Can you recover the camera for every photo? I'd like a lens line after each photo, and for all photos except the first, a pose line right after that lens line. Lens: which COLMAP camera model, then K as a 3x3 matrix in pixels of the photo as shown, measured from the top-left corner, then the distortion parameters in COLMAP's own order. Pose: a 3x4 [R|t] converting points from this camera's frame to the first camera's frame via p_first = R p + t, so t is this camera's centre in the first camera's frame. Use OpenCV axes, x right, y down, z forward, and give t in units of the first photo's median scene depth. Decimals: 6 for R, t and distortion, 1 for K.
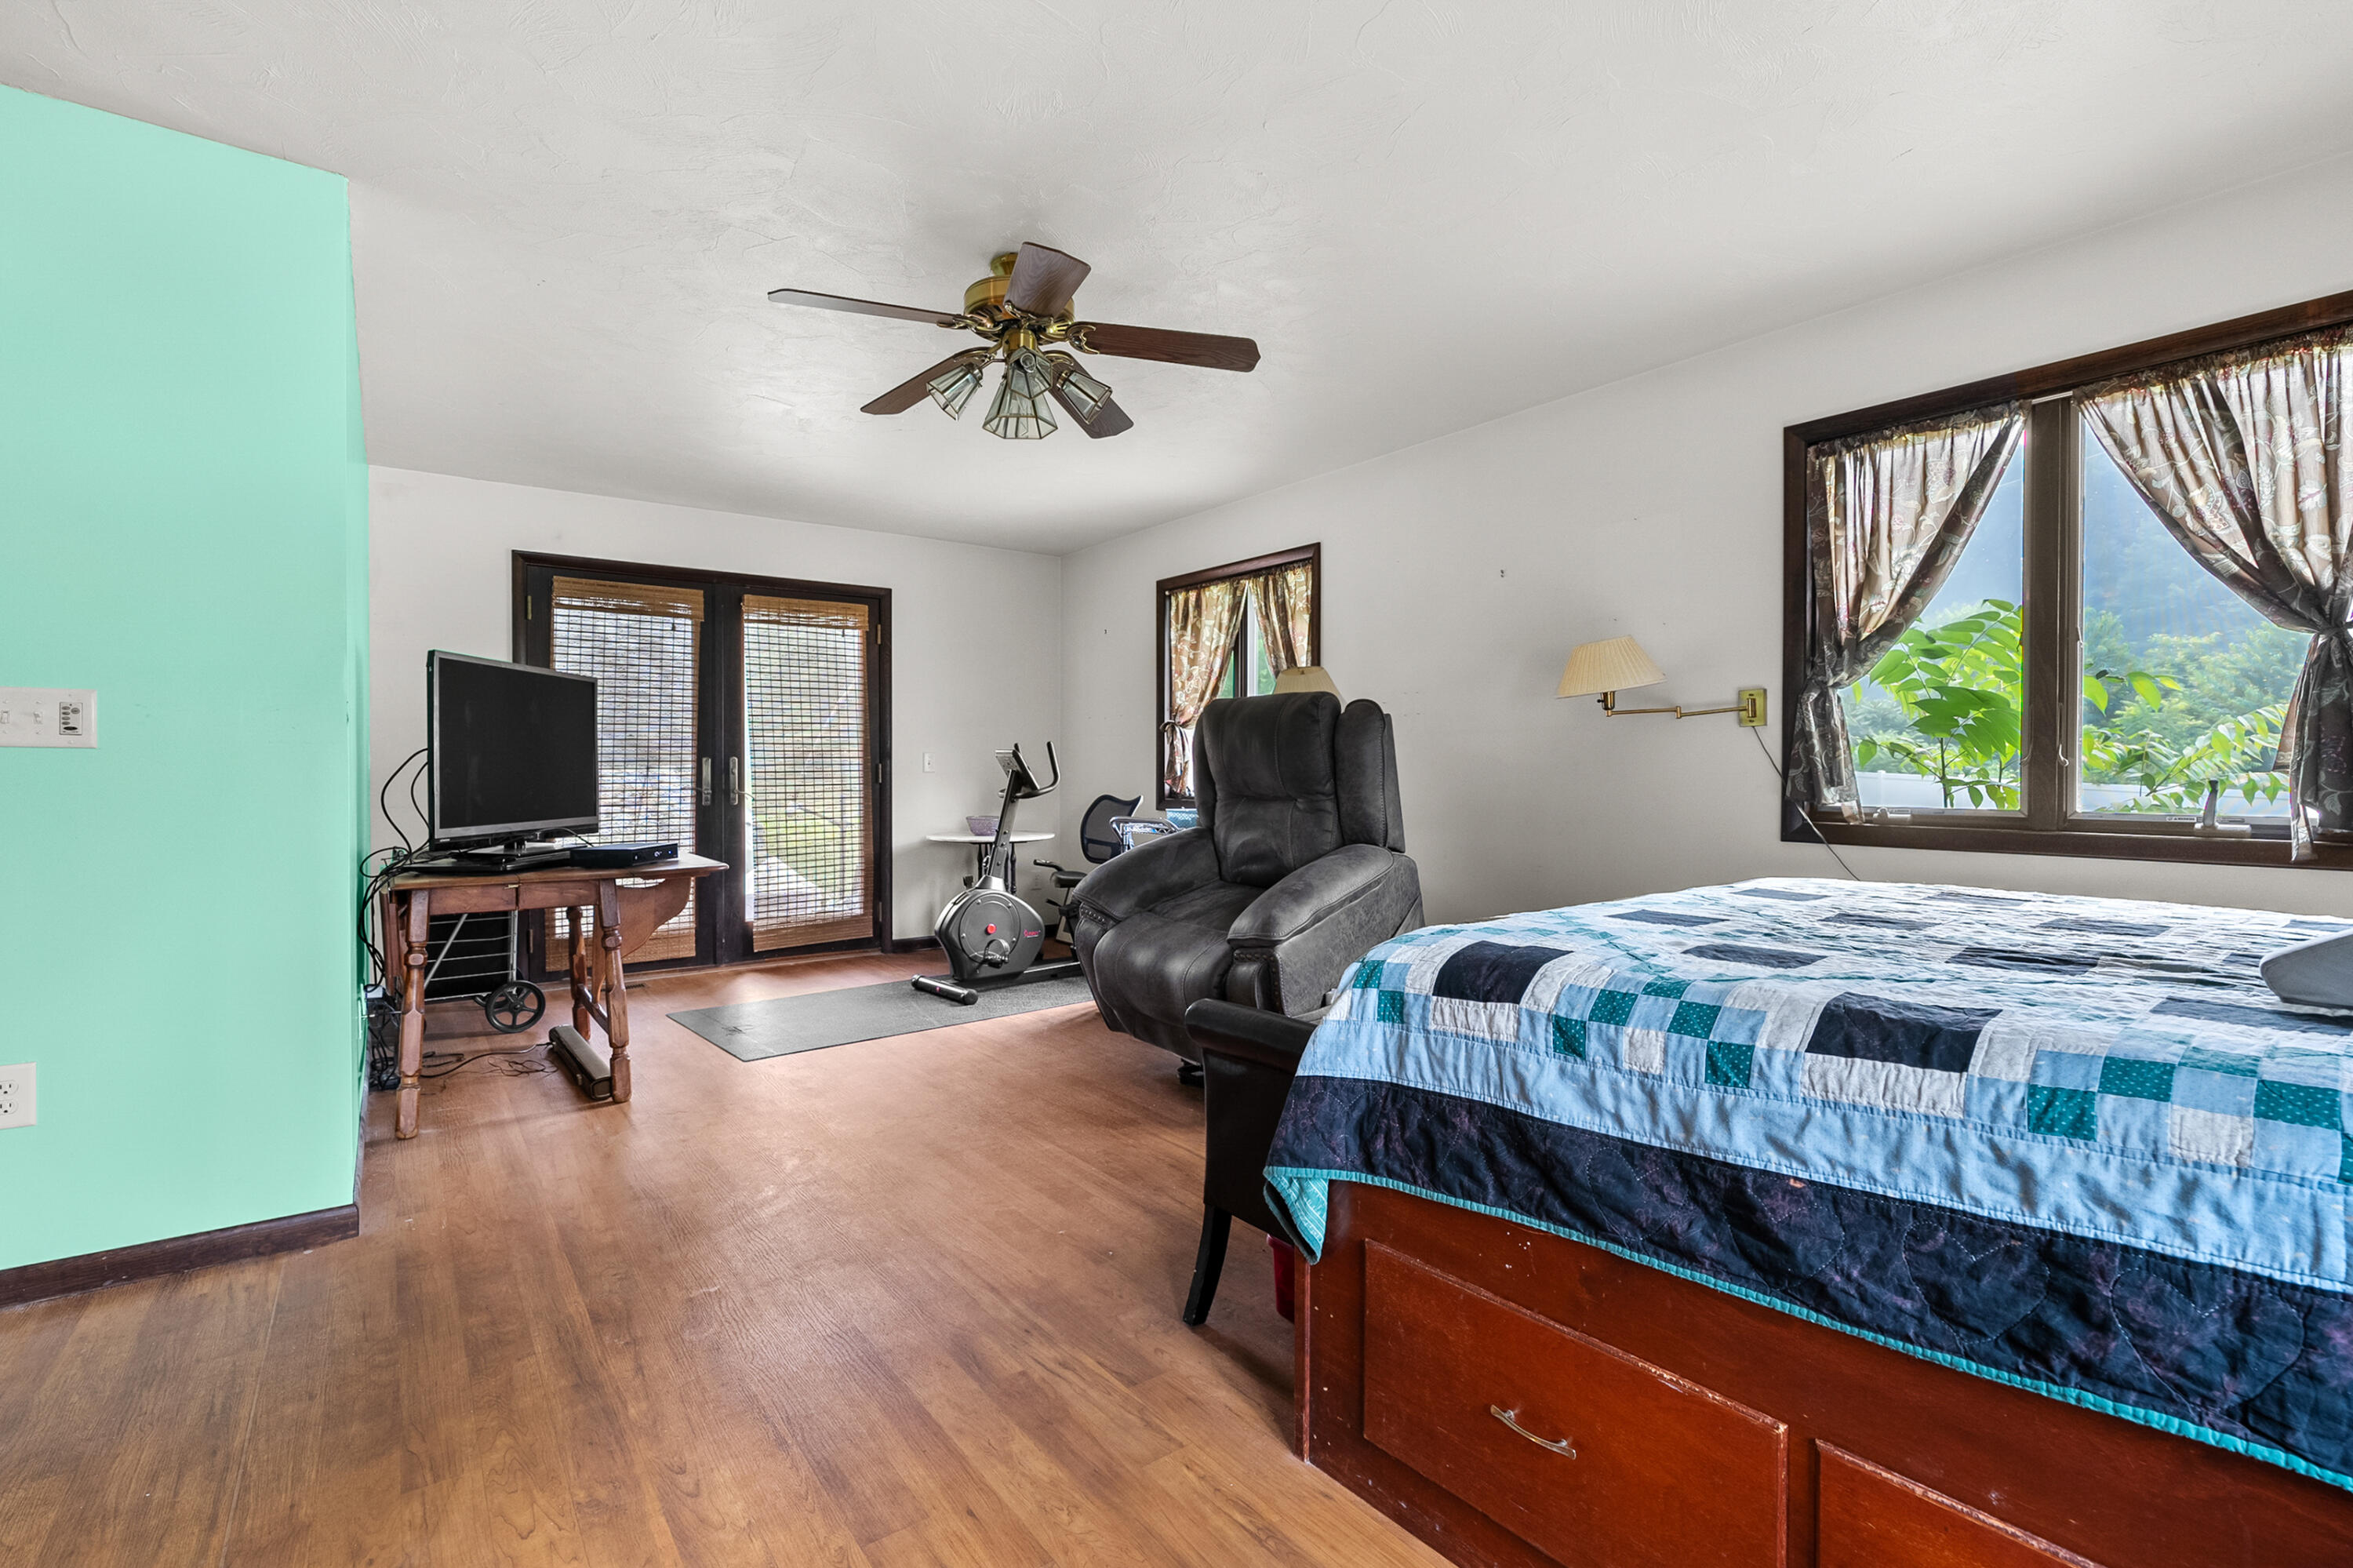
lens RADIAL K [[1071.5, 0, 1177.6], [0, 1071.5, 769.3], [0, 0, 1]] dist [-0.010168, 0.004102]
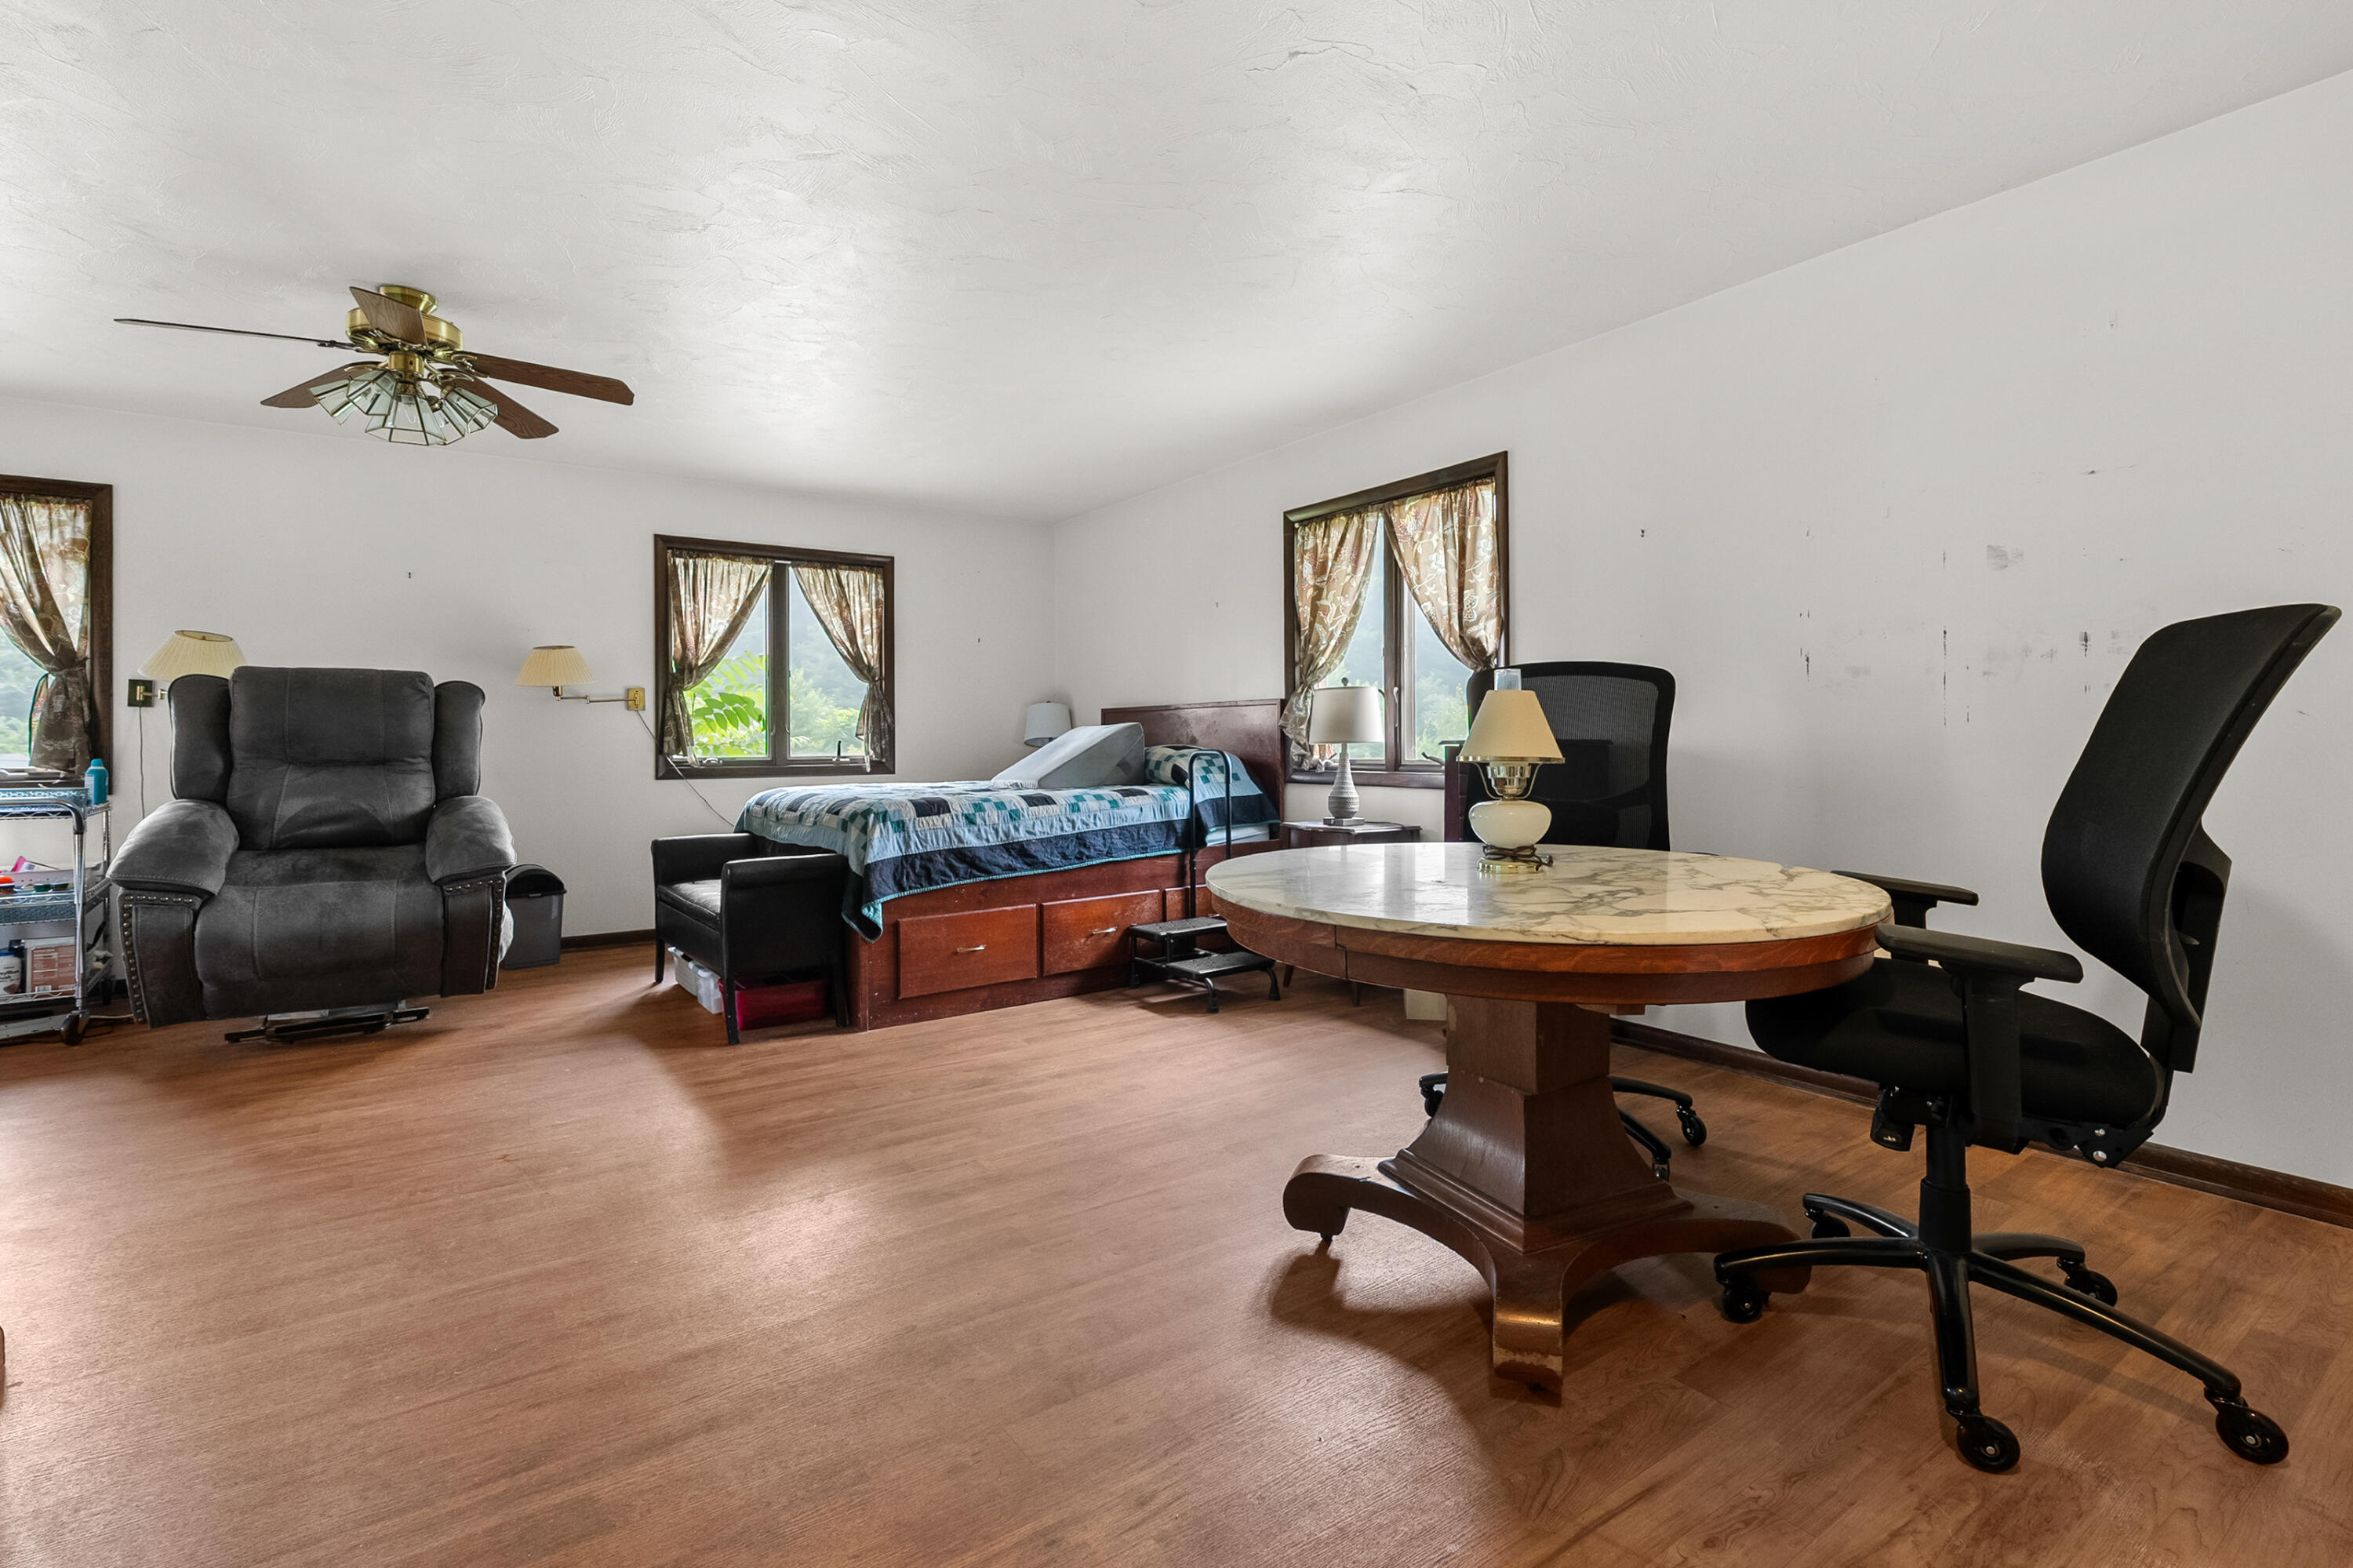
lens RADIAL K [[1071.5, 0, 1178.1], [0, 1071.5, 771.8], [0, 0, 1]] dist [-0.010168, 0.004102]
pose [[0.028933, -0.031107, 0.999097, -2.368066], [0.008743, 0.999485, 0.030866, 0.021636], [-0.999543, 0.007842, 0.029190, 0.275642]]
